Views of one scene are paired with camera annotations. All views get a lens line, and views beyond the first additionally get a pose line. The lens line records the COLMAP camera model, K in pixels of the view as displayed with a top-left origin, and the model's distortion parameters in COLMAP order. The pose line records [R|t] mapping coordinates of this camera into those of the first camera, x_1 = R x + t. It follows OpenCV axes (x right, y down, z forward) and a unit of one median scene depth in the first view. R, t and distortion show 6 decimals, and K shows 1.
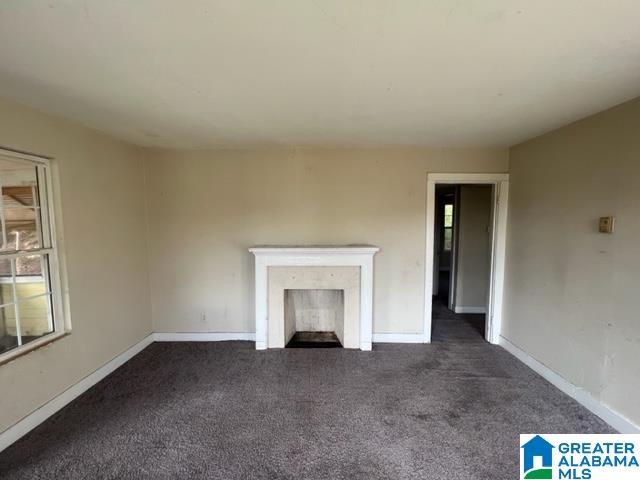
lens RADIAL K [[258.2, 0, 321.8], [0, 258.2, 240.1], [0, 0, 1]] dist [0.001837, 0.000187]
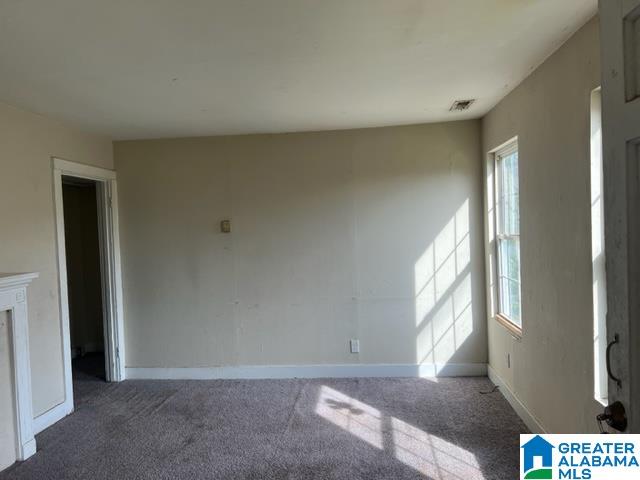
lens RADIAL K [[488.4, 0, 325.4], [0, 488.4, 240.2], [0, 0, 1]] dist [0.044427, -0.035481]
pose [[0.077254, -0.034647, 0.996409, -0.842418], [0.112972, 0.993264, 0.025779, 0.001288], [-0.990590, 0.110575, 0.080648, 0.218433]]
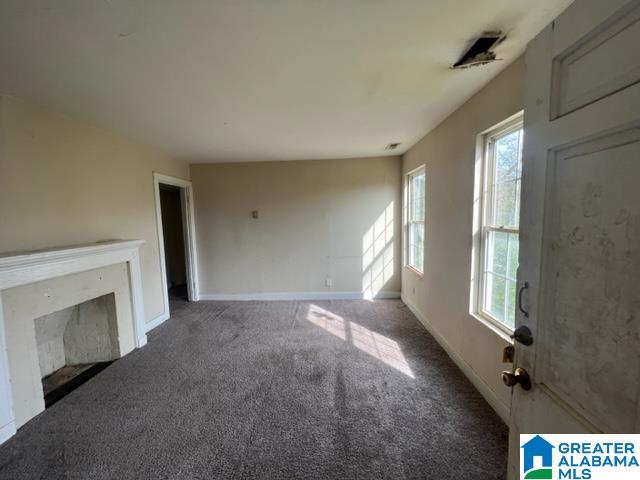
lens RADIAL K [[258.2, 0, 318.8], [0, 258.2, 240.8], [0, 0, 1]] dist [0.001837, 0.000187]
pose [[0.032630, -0.095713, 0.994874, -0.744103], [0.100082, 0.990714, 0.092031, 0.009471], [-0.994444, 0.096566, 0.041906, 0.258526]]
